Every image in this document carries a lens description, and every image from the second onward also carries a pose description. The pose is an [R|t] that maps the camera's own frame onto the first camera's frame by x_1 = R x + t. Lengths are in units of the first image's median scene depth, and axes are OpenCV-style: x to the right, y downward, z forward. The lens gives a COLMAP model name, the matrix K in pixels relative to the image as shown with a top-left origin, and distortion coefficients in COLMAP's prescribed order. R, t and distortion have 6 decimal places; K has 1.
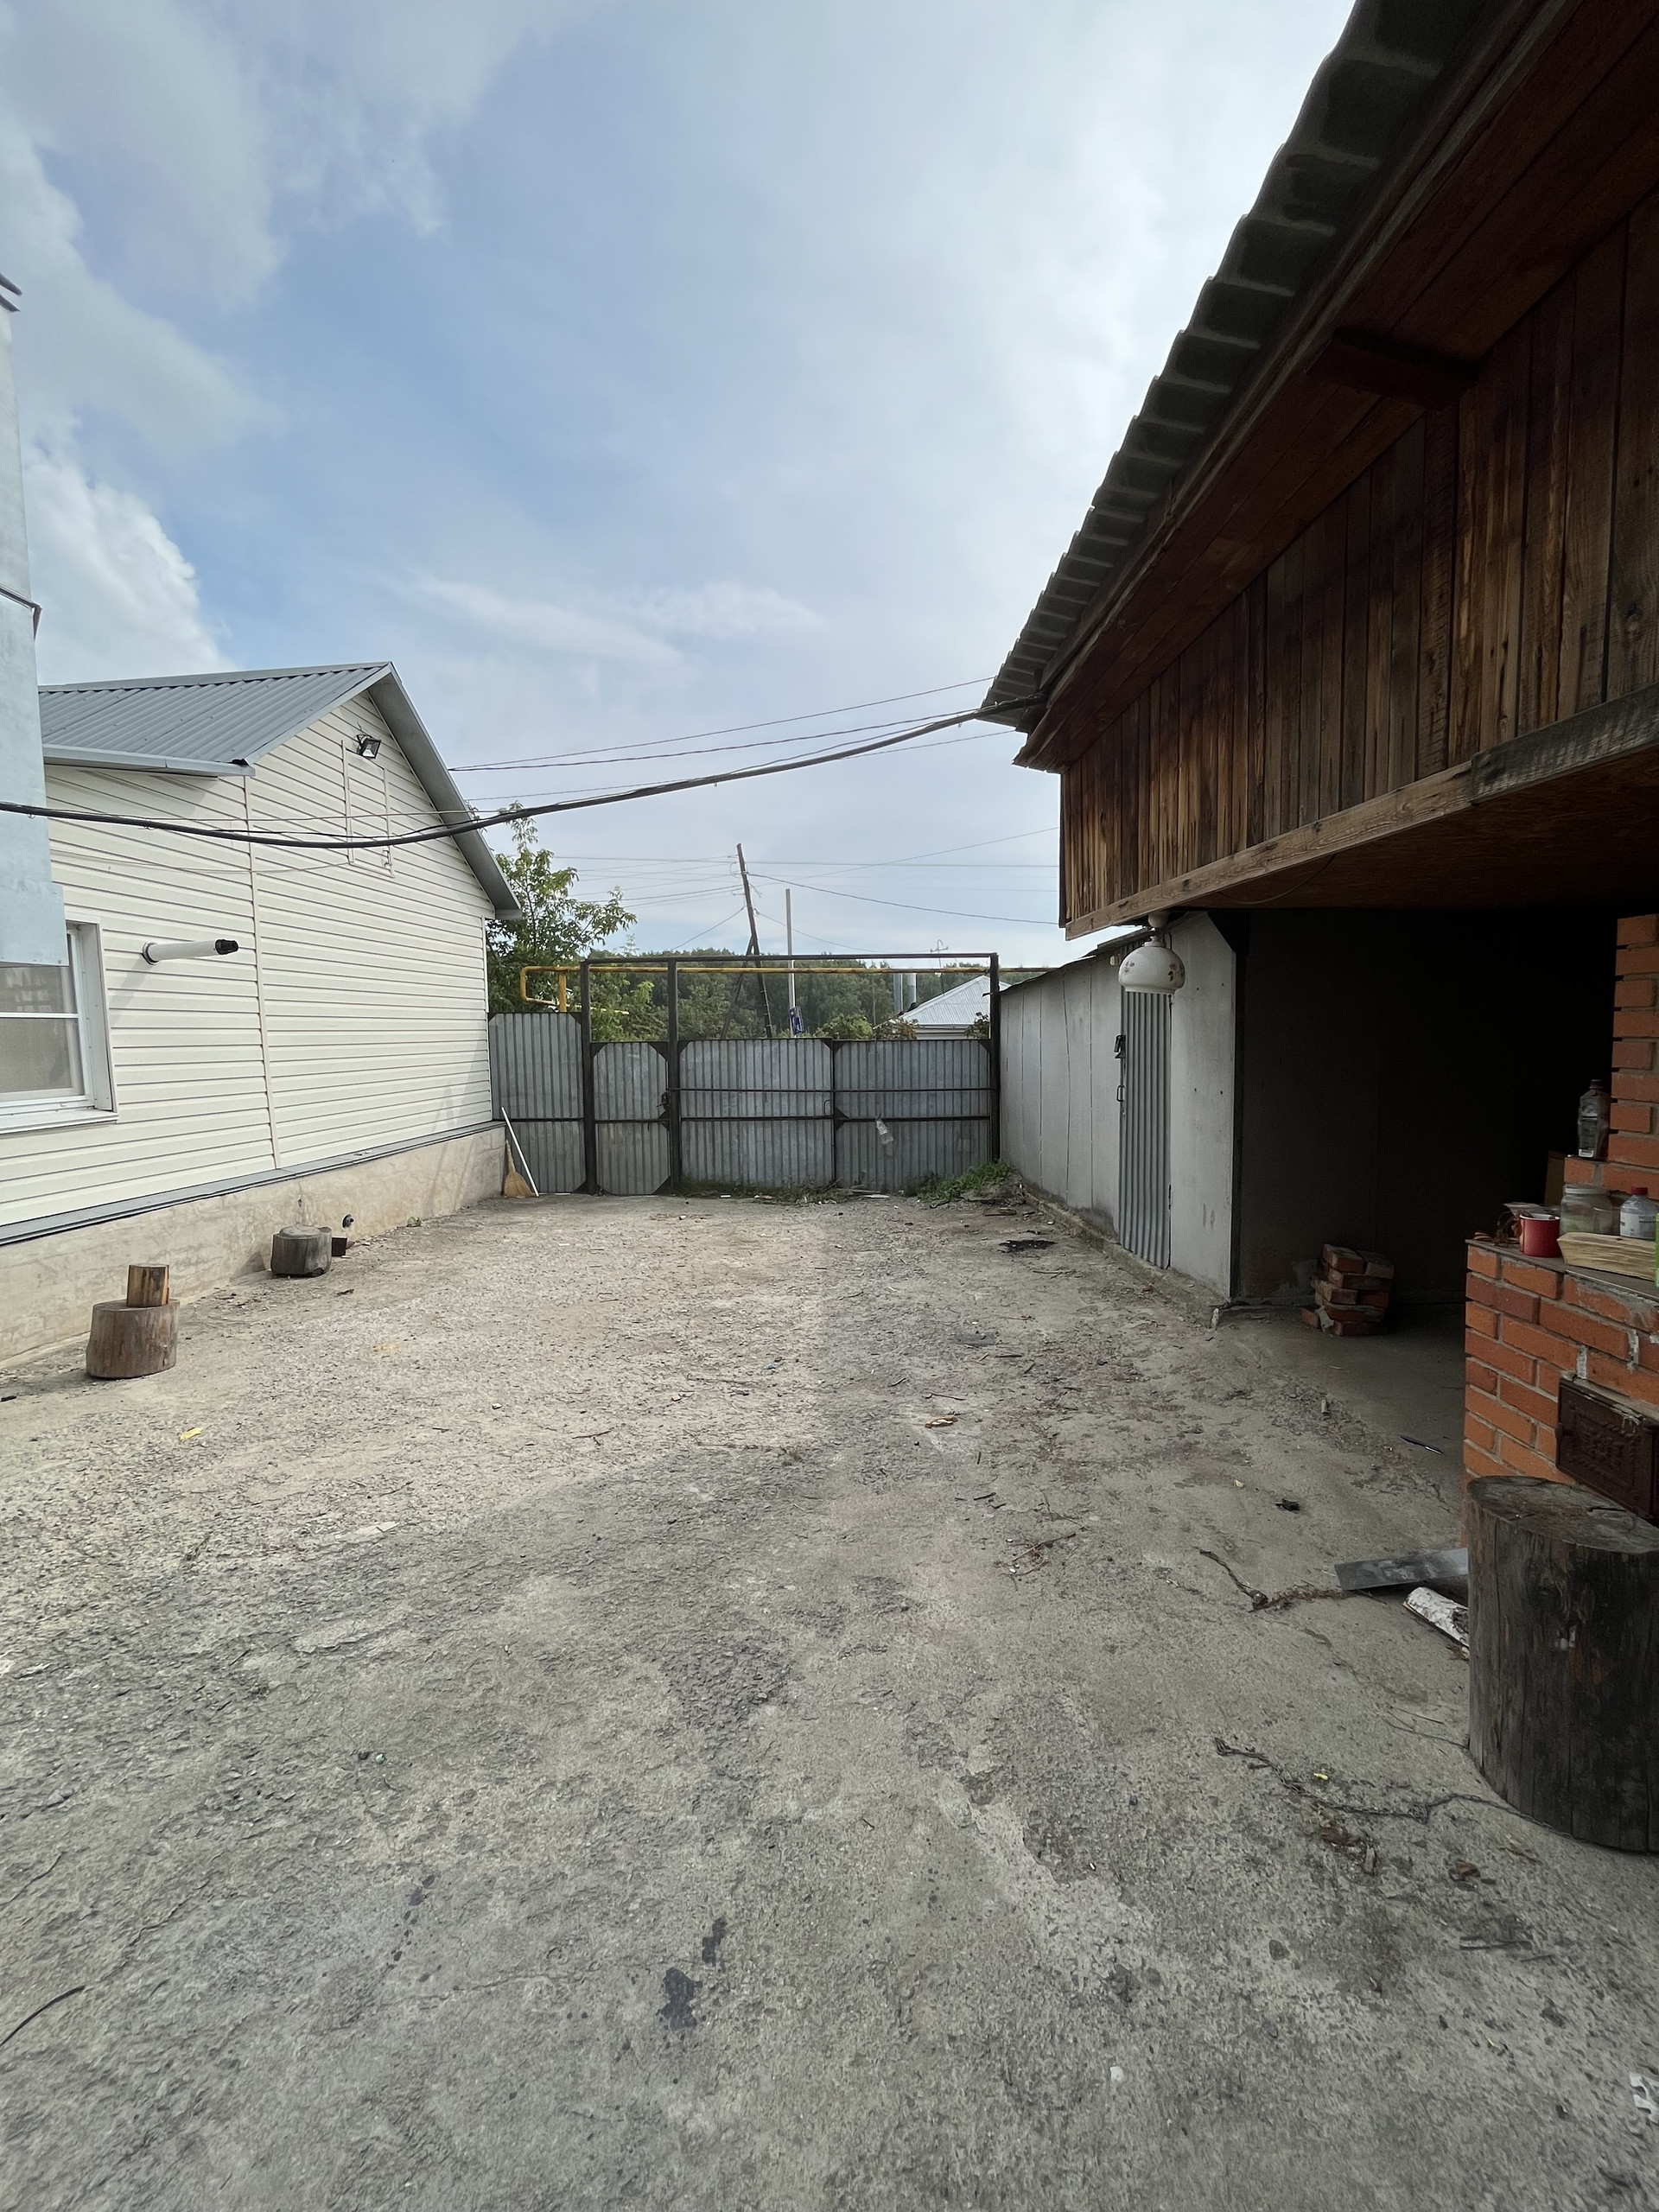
lens RADIAL K [[891.7, 0, 830.0], [0, 891.7, 1101.4], [0, 0, 1]] dist [-0.002120, -0.000079]
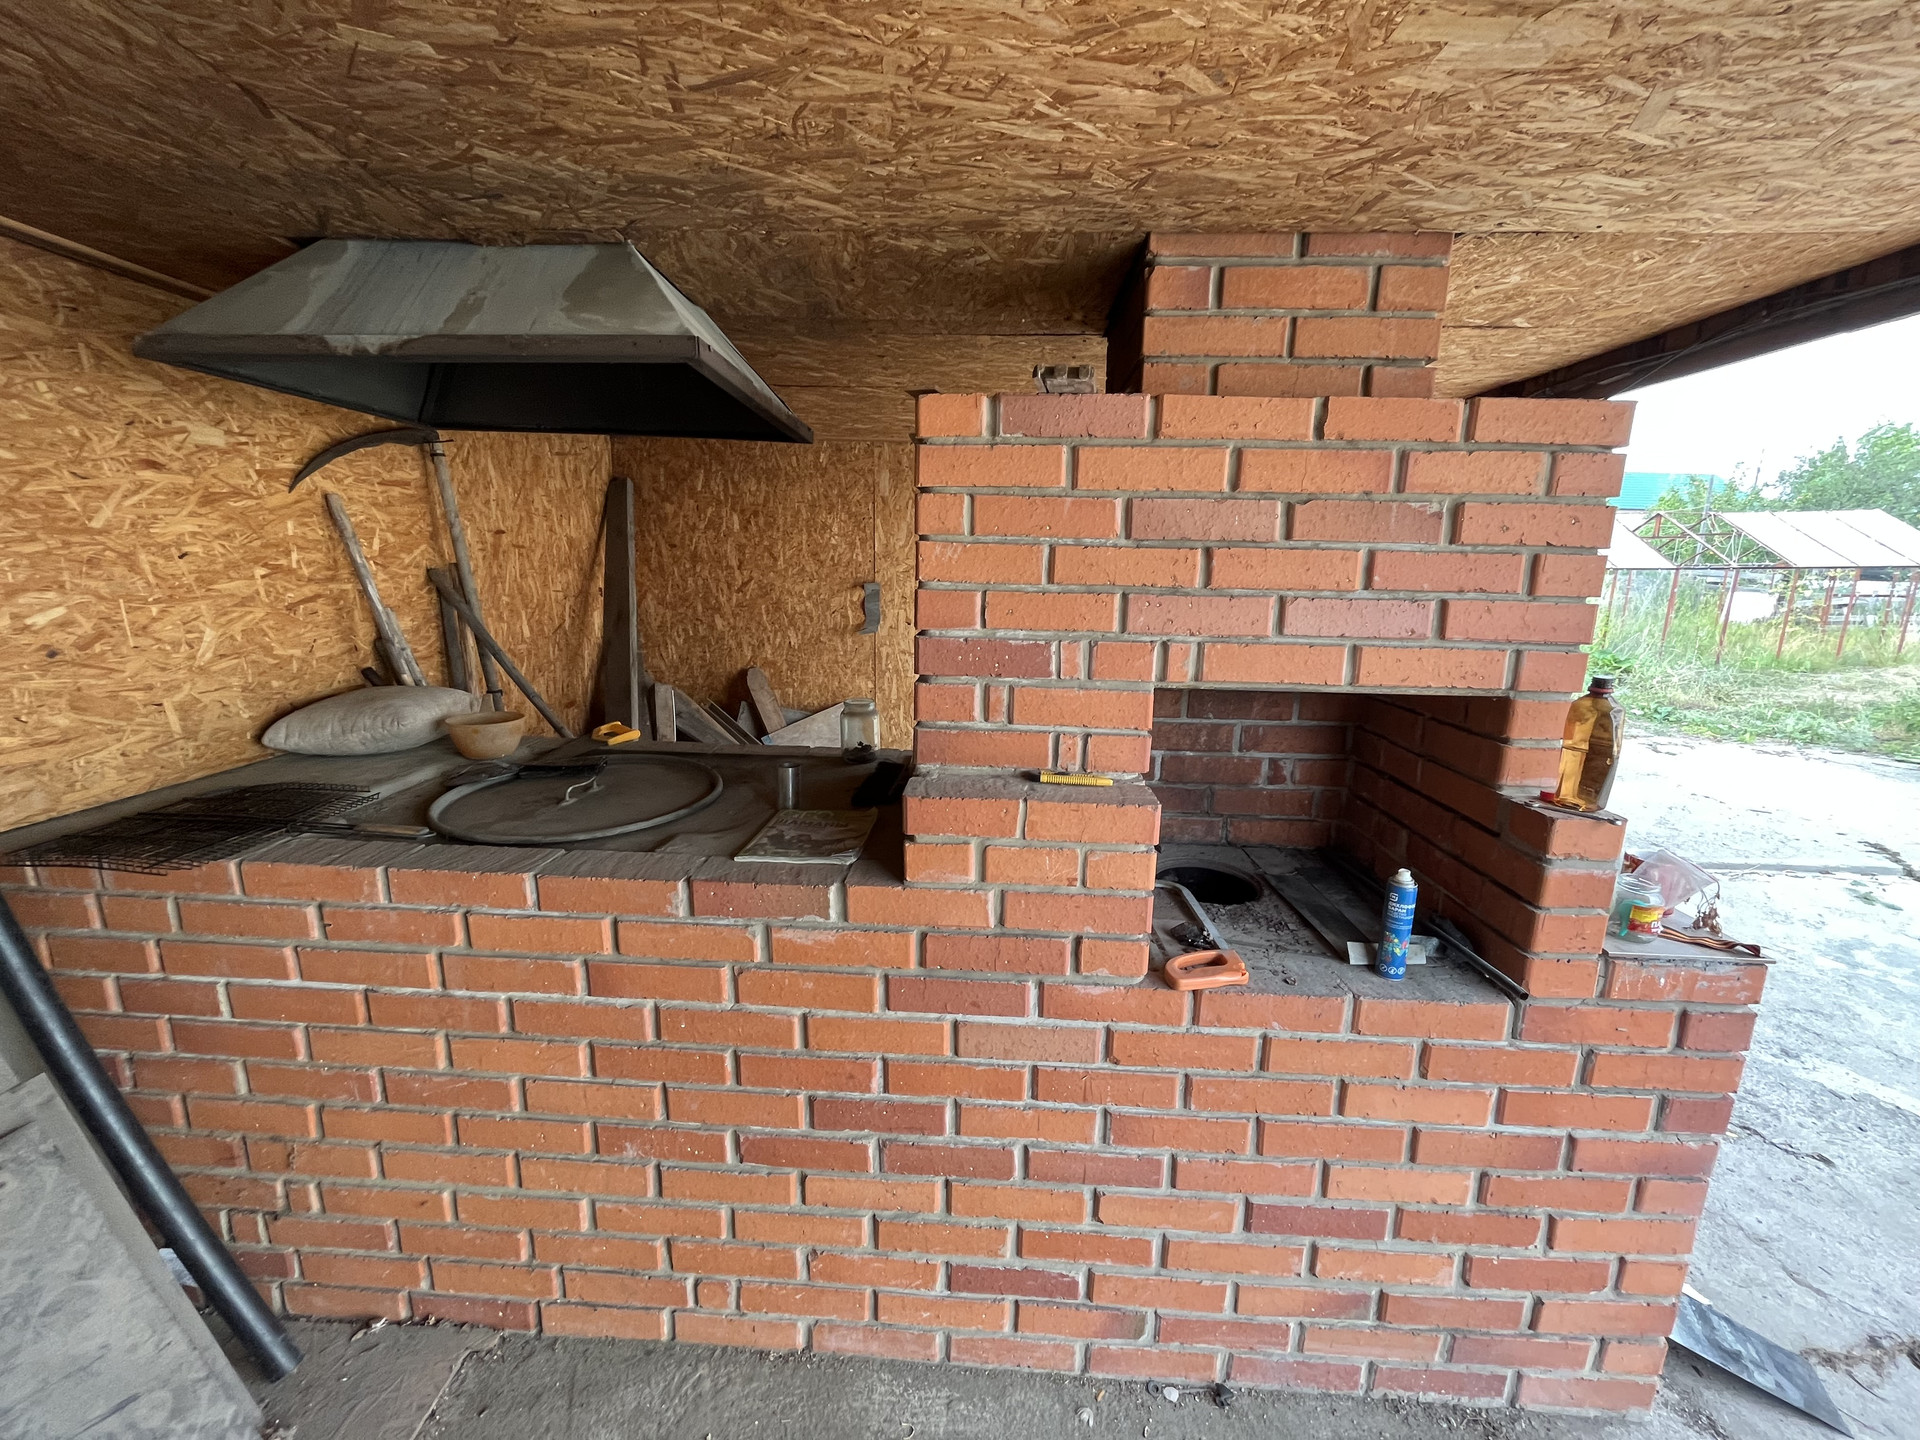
lens RADIAL K [[774.0, 0, 953.0], [0, 774.0, 721.9], [0, 0, 1]] dist [-0.002120, -0.000079]
pose [[-0.998620, -0.009819, 0.051587, 0.694633], [0.004587, 0.962295, 0.271968, -0.073024], [-0.052312, 0.271829, -0.960923, 0.833743]]
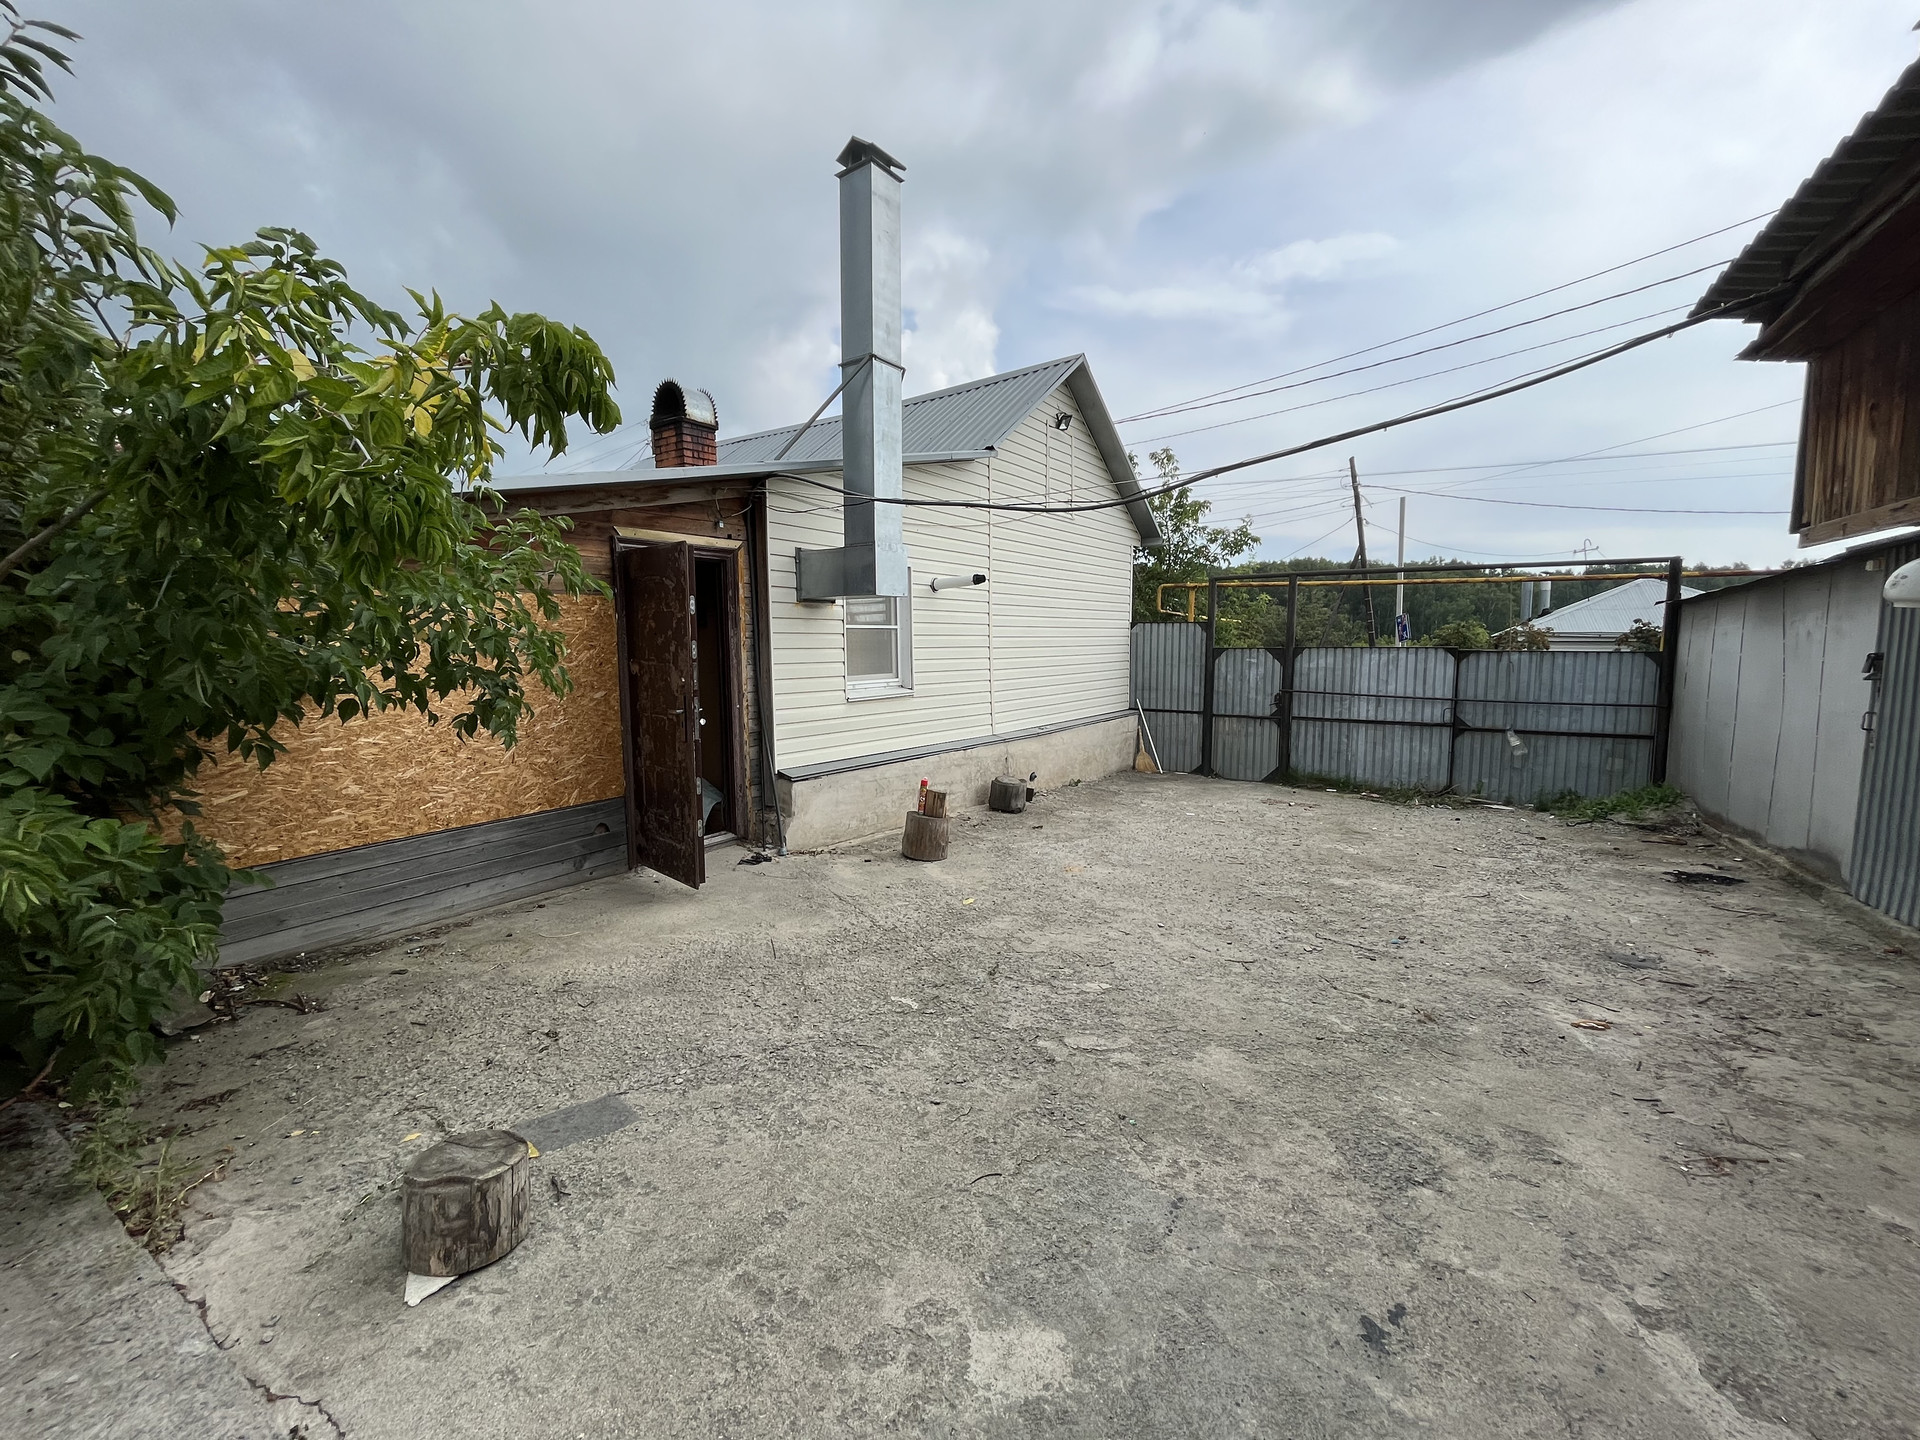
lens RADIAL K [[774.0, 0, 955.6], [0, 774.0, 719.2], [0, 0, 1]] dist [-0.002120, -0.000079]
pose [[0.852198, 0.065293, -0.519129, -0.052210], [-0.049880, 0.997802, 0.043615, 0.001037], [0.520836, -0.011275, 0.853582, -0.126659]]
